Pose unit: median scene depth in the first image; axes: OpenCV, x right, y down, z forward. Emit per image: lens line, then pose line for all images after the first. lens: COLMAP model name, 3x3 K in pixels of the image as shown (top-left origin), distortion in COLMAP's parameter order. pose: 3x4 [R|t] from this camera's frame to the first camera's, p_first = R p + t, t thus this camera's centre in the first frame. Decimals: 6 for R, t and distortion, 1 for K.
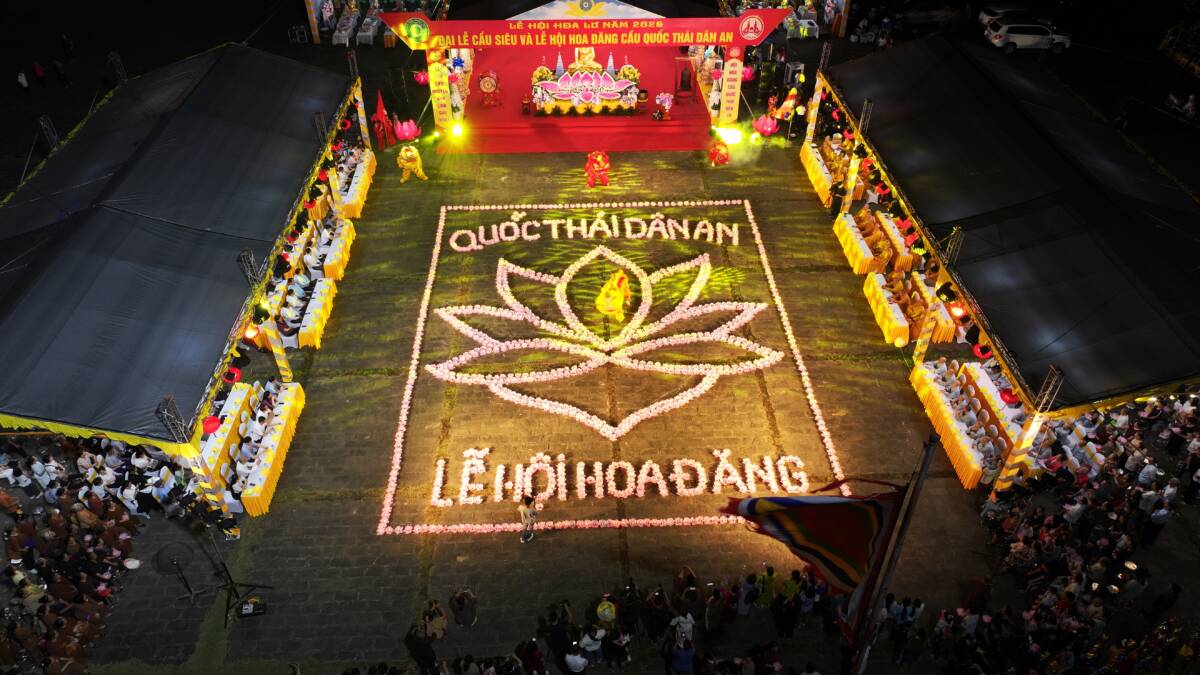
lens RADIAL K [[852.2, 0, 598.2], [0, 852.2, 336.9], [0, 0, 1]] dist [0.007125, 0.004173]
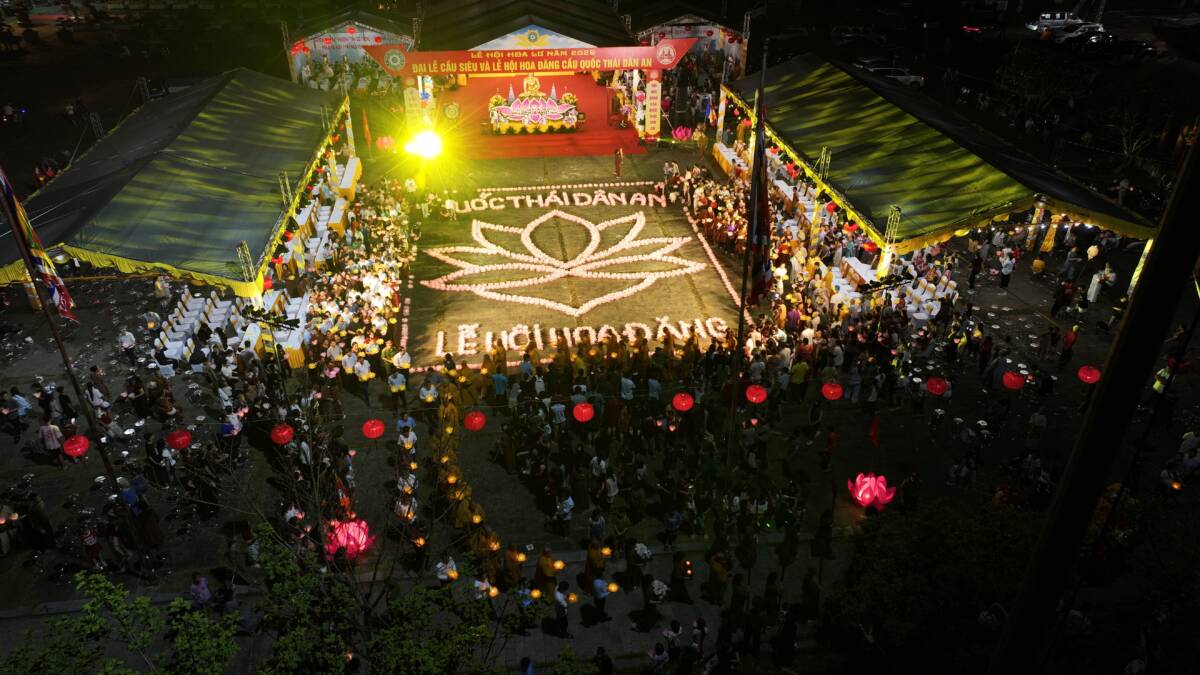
lens RADIAL K [[852.2, 0, 599.3], [0, 852.2, 337.9], [0, 0, 1]] dist [0.007125, 0.004173]
pose [[0.996165, -0.043997, 0.075631, -0.035490], [0.054808, 0.987556, -0.147405, 0.264781], [-0.068204, 0.150985, 0.986180, -0.189874]]
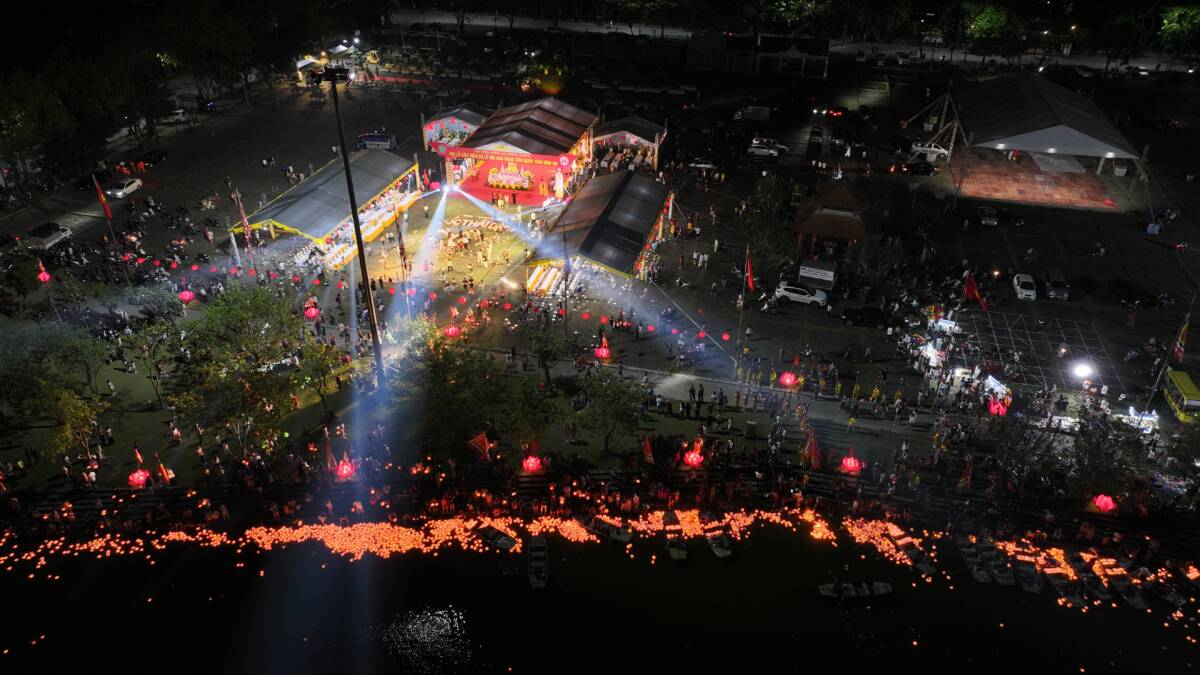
lens RADIAL K [[852.2, 0, 602.7], [0, 852.2, 338.7], [0, 0, 1]] dist [0.007125, 0.004173]
pose [[0.960161, 0.148514, -0.236717, 1.137228], [-0.178930, 0.977403, -0.112554, 0.494750], [0.214652, 0.150425, 0.965037, -1.582129]]
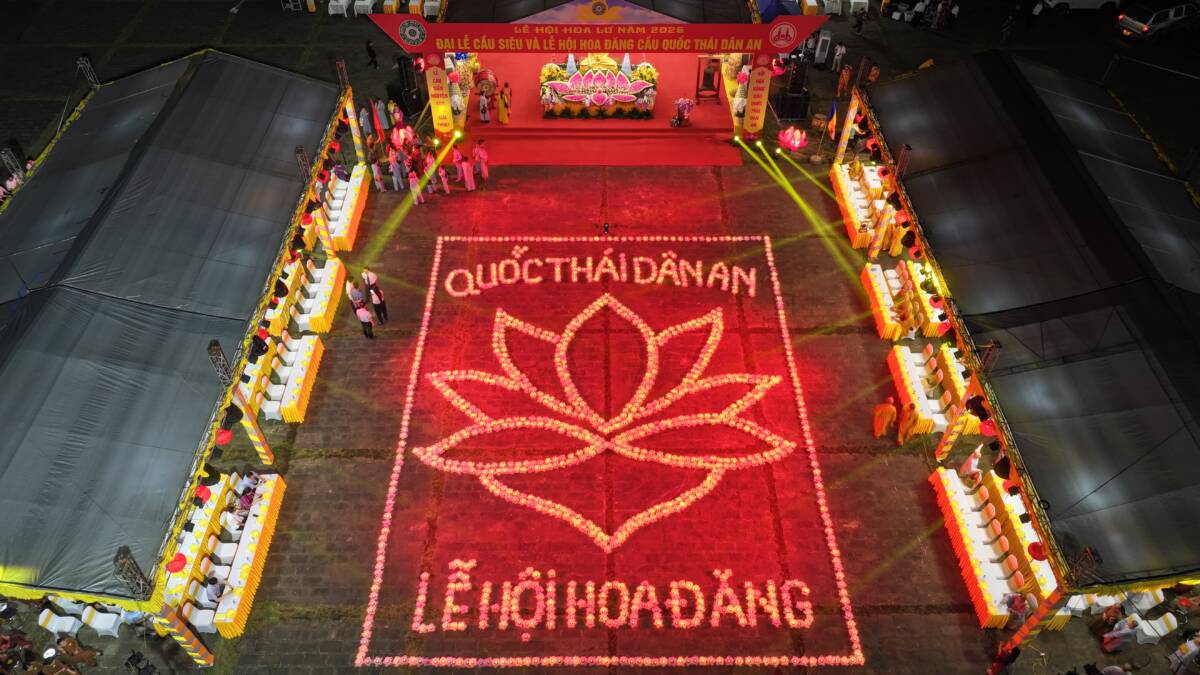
lens RADIAL K [[852.2, 0, 597.9], [0, 852.2, 335.9], [0, 0, 1]] dist [0.007125, 0.004173]
pose [[0.999350, 0.027761, -0.023002, 0.016728], [-0.024690, 0.991916, 0.124470, -0.180771], [0.026272, -0.123821, 0.991957, 0.072863]]
